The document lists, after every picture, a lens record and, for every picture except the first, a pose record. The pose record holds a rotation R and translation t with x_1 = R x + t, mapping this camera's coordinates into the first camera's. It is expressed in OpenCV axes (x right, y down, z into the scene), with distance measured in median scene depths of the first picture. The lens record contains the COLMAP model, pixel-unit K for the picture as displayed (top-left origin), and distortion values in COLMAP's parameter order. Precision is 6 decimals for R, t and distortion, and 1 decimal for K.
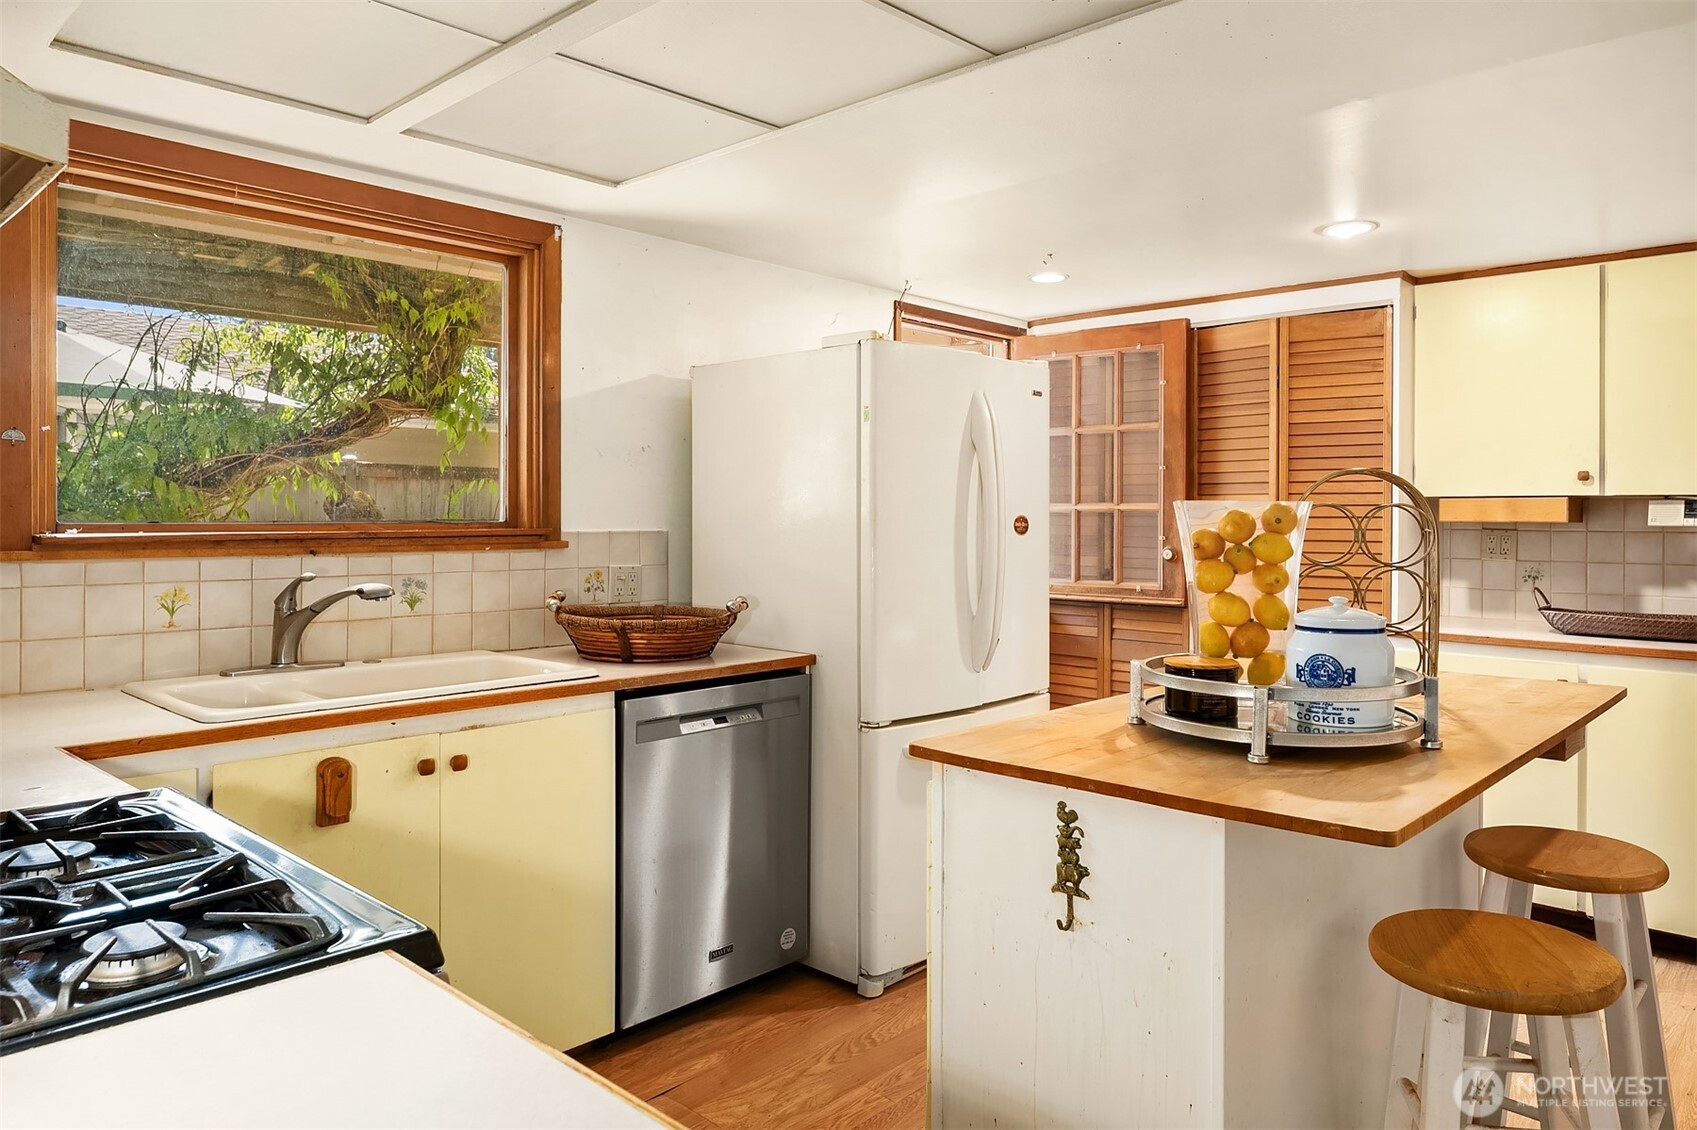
lens RADIAL K [[1131.5, 0, 858.7], [0, 1131.5, 527.2], [0, 0, 1]] dist [-0.003989, -0.004161]
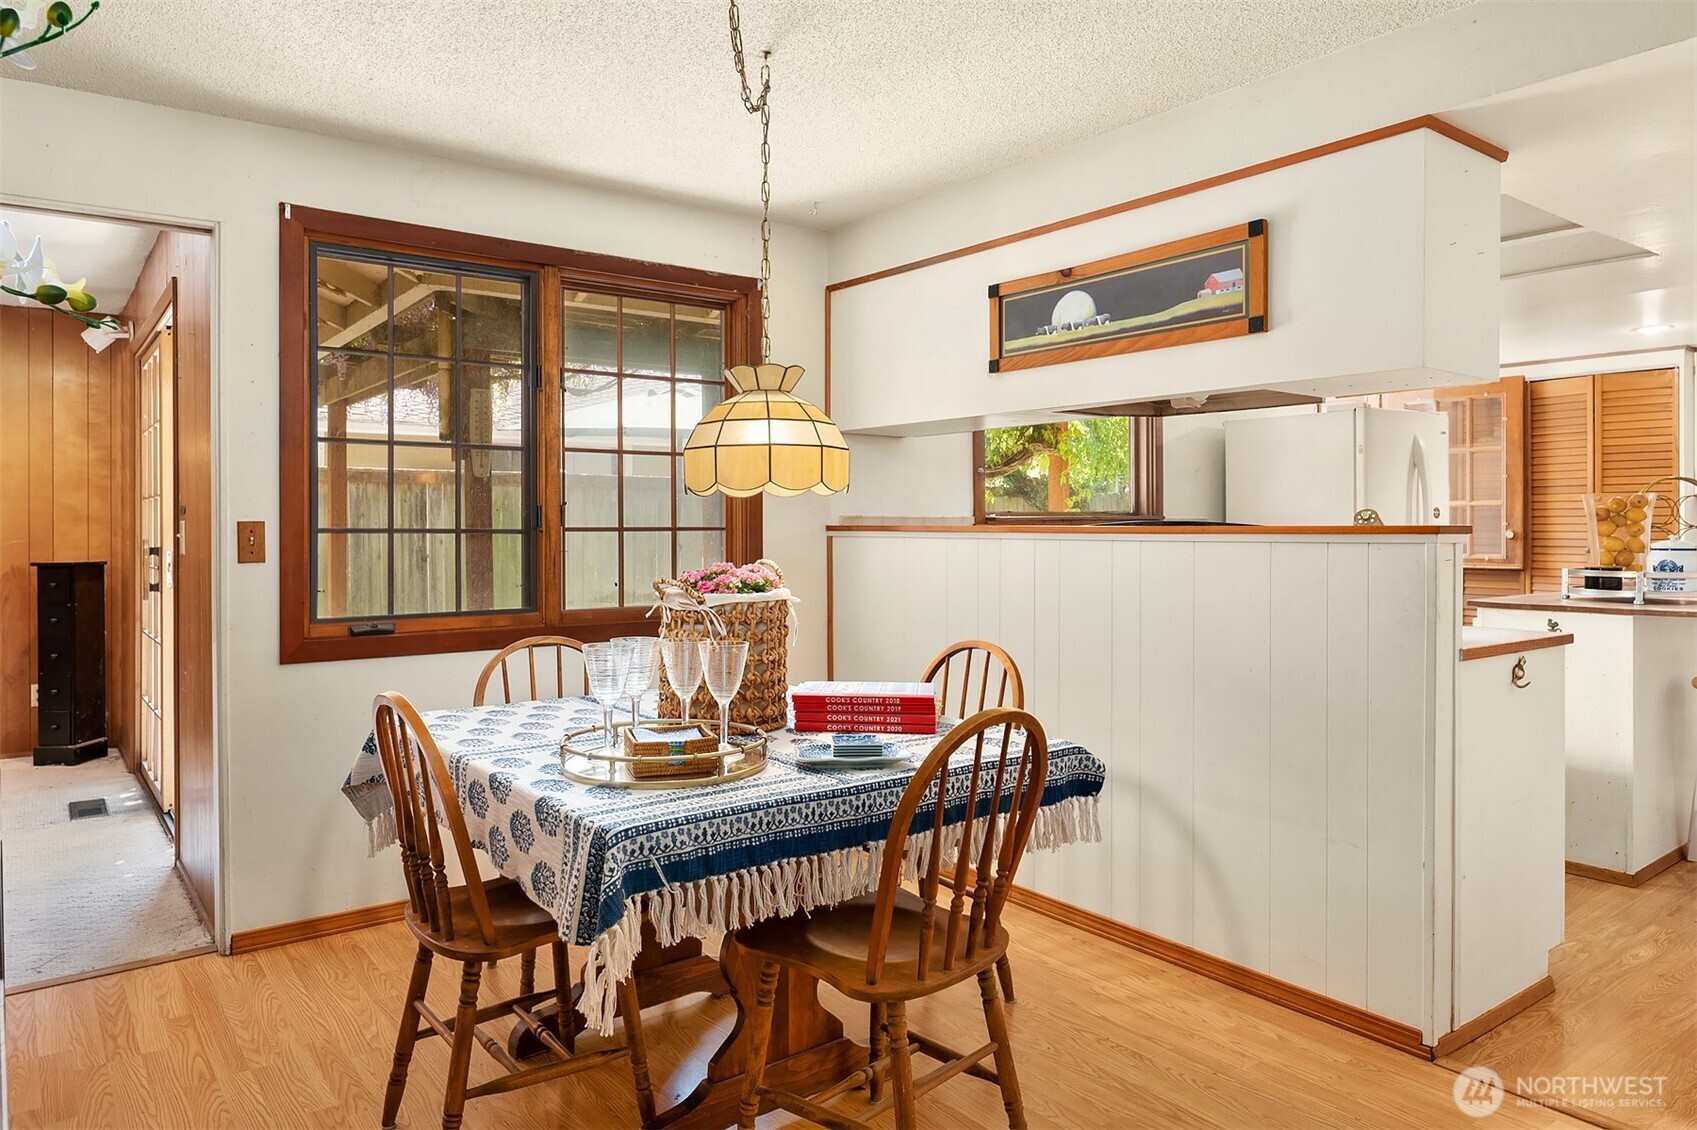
lens RADIAL K [[1113.0, 0, 850.8], [0, 1113.0, 545.4], [0, 0, 1]] dist [-0.006814, -0.005297]
pose [[0.984606, -0.005050, -0.174714, -0.359766], [0.006138, 0.999965, 0.005686, 0.027147], [0.174679, -0.006670, 0.984603, -0.650657]]
